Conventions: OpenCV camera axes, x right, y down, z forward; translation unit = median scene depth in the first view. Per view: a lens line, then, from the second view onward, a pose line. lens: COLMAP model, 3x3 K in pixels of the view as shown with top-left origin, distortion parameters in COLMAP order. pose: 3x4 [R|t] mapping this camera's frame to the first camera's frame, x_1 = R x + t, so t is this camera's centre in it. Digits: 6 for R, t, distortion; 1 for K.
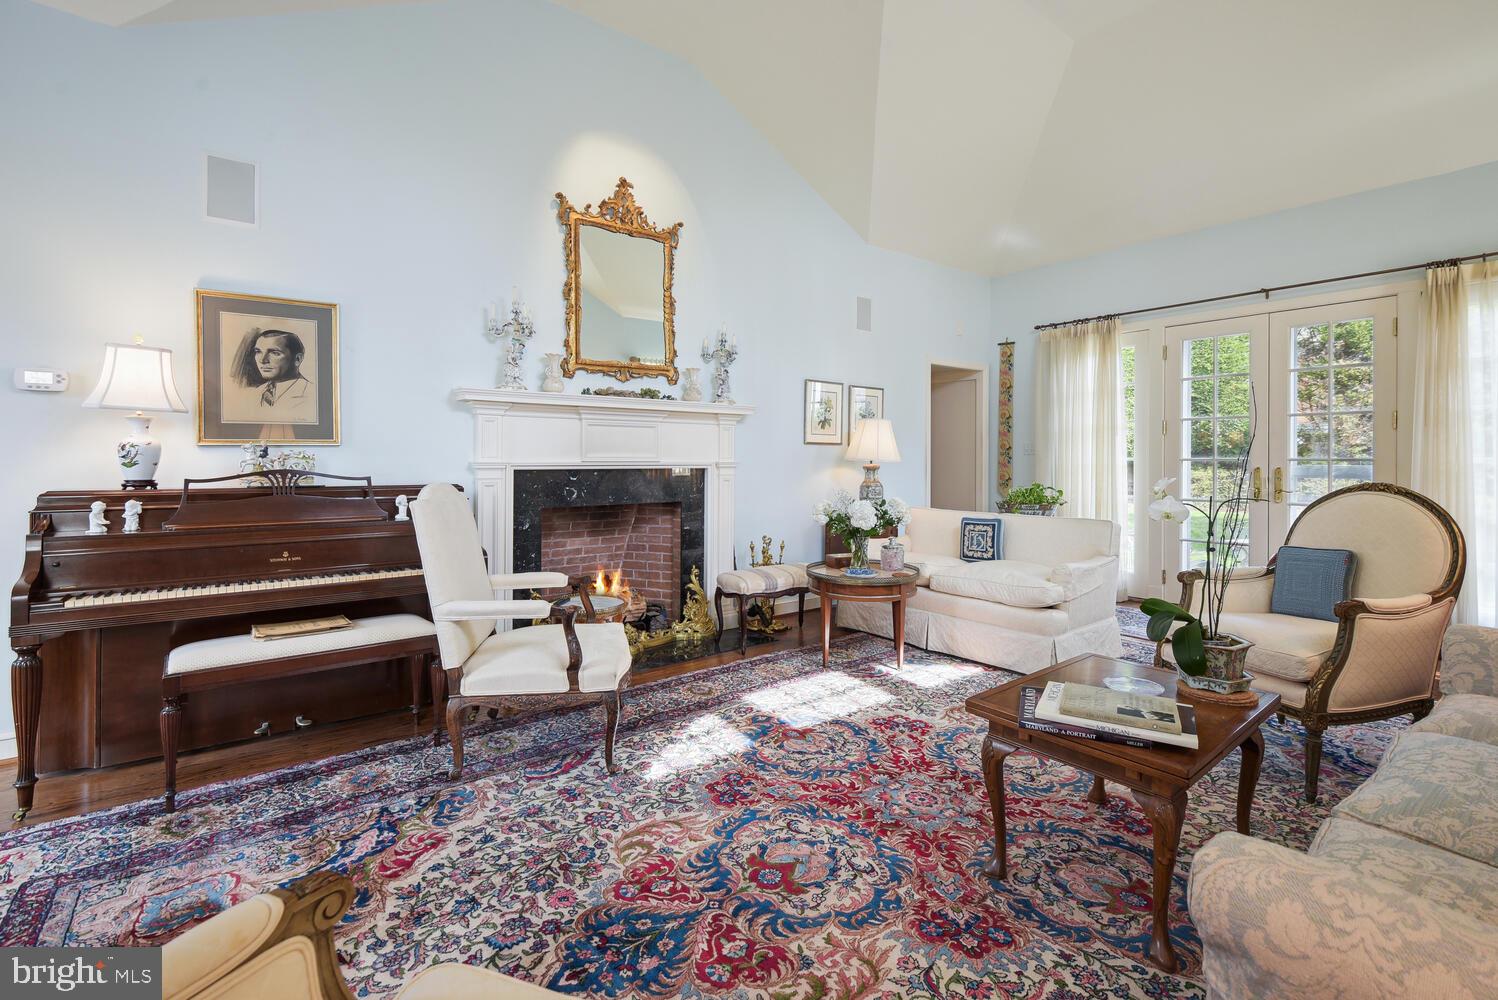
lens RADIAL K [[681.0, 0, 789.5], [0, 681.0, 457.2], [0, 0, 1]] dist [0.030602, -0.020299]
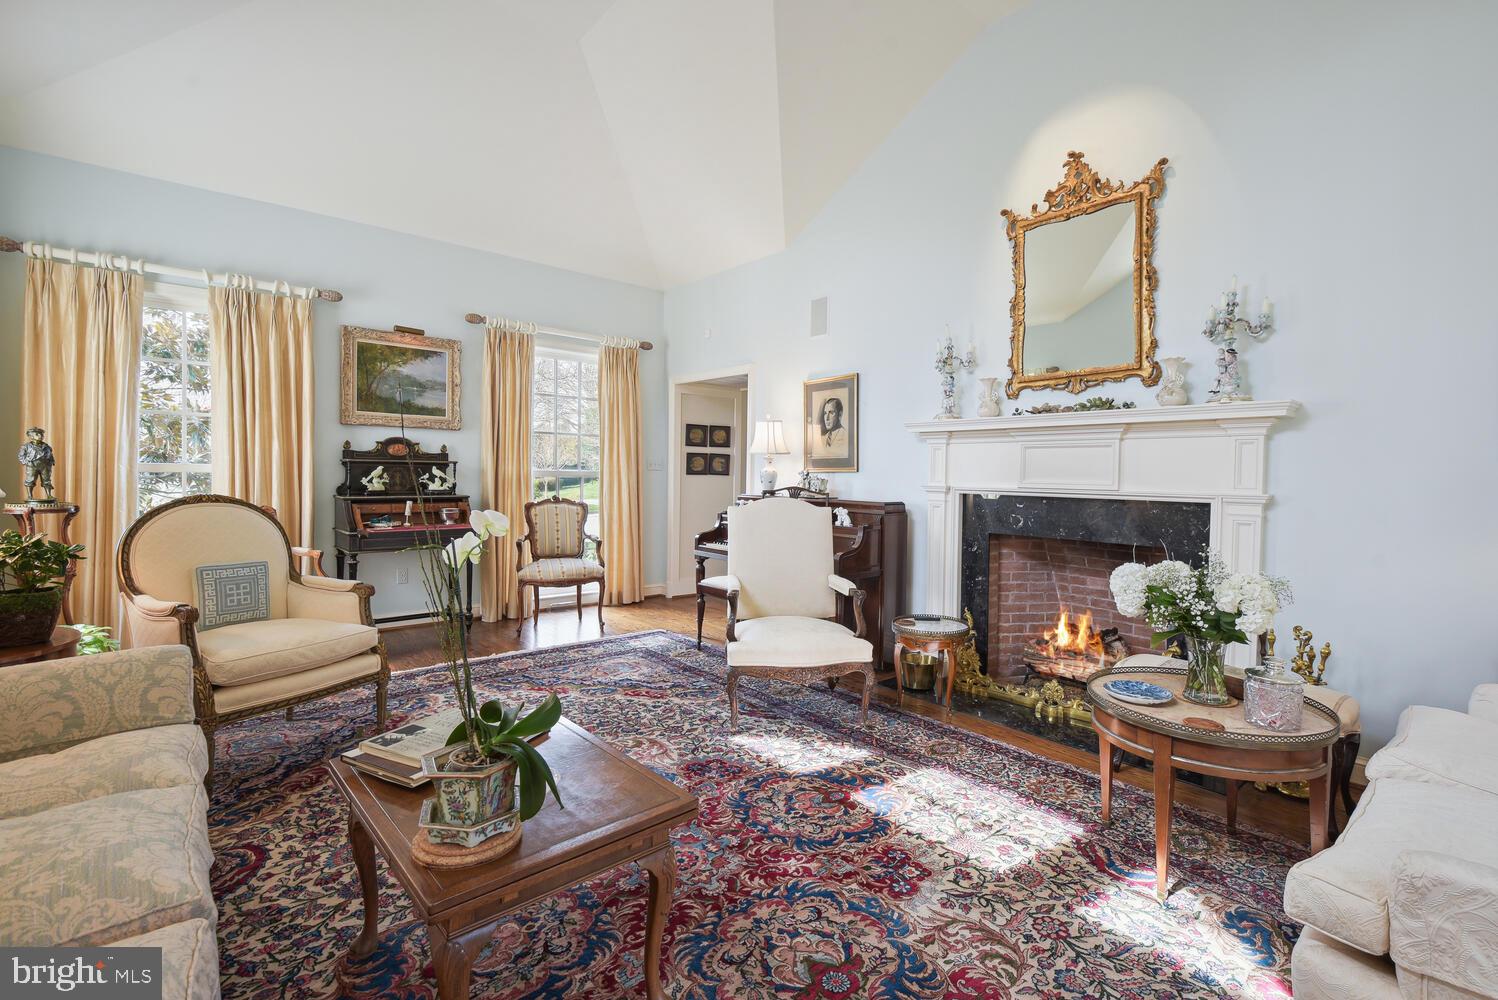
lens RADIAL K [[697.1, 0, 752.2], [0, 697.1, 485.2], [0, 0, 1]] dist [0.021418, -0.000498]
pose [[-0.003061, 0.018343, -0.999827, 0.876153], [-0.010349, 0.999778, 0.018374, -0.014230], [0.999942, 0.010404, -0.002870, 0.857016]]
